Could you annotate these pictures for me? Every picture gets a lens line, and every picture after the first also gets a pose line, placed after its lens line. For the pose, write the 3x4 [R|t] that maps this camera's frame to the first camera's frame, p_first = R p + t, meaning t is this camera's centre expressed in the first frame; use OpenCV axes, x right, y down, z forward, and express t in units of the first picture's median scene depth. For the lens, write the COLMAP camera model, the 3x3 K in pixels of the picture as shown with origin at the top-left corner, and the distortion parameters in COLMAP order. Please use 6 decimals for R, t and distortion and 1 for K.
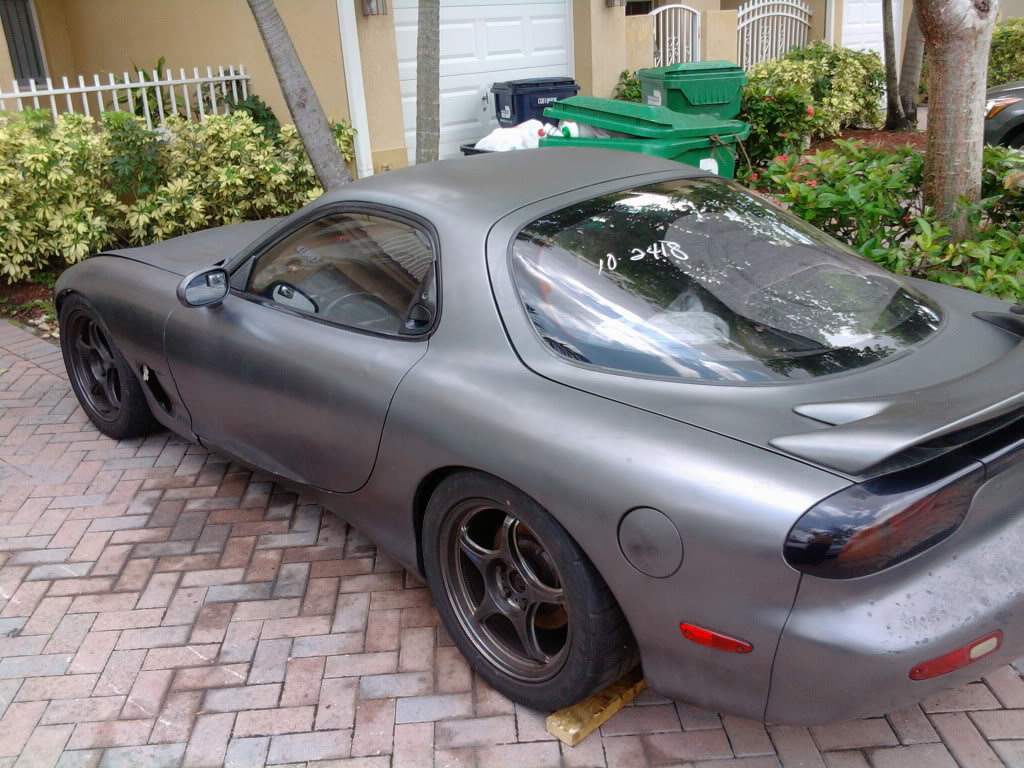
lens RADIAL K [[989.9, 0, 512.0], [0, 989.9, 384.0], [0, 0, 1]] dist [-0.005348, -0.006048]
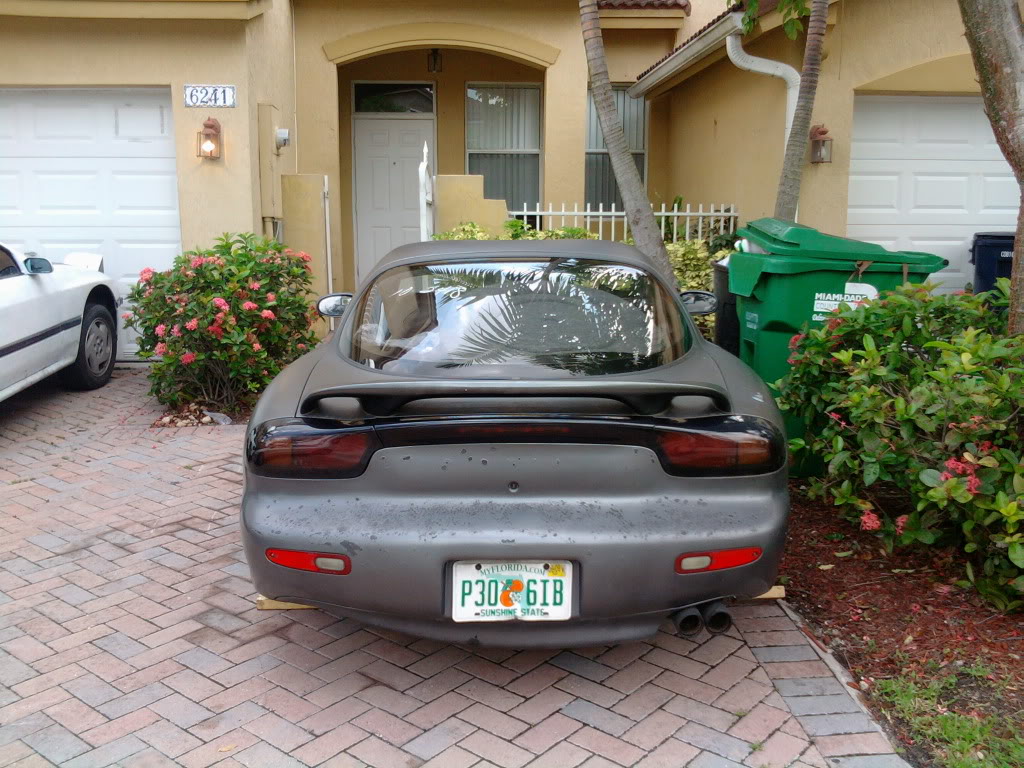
lens RADIAL K [[1008.3, 0, 512.0], [0, 1008.3, 384.0], [0, 0, 1]] dist [0.020690, 0.009705]
pose [[0.722152, 0.173833, -0.669536, 0.921198], [-0.282046, 0.957792, -0.055538, 0.029848], [0.631622, 0.228947, 0.740700, 0.072623]]
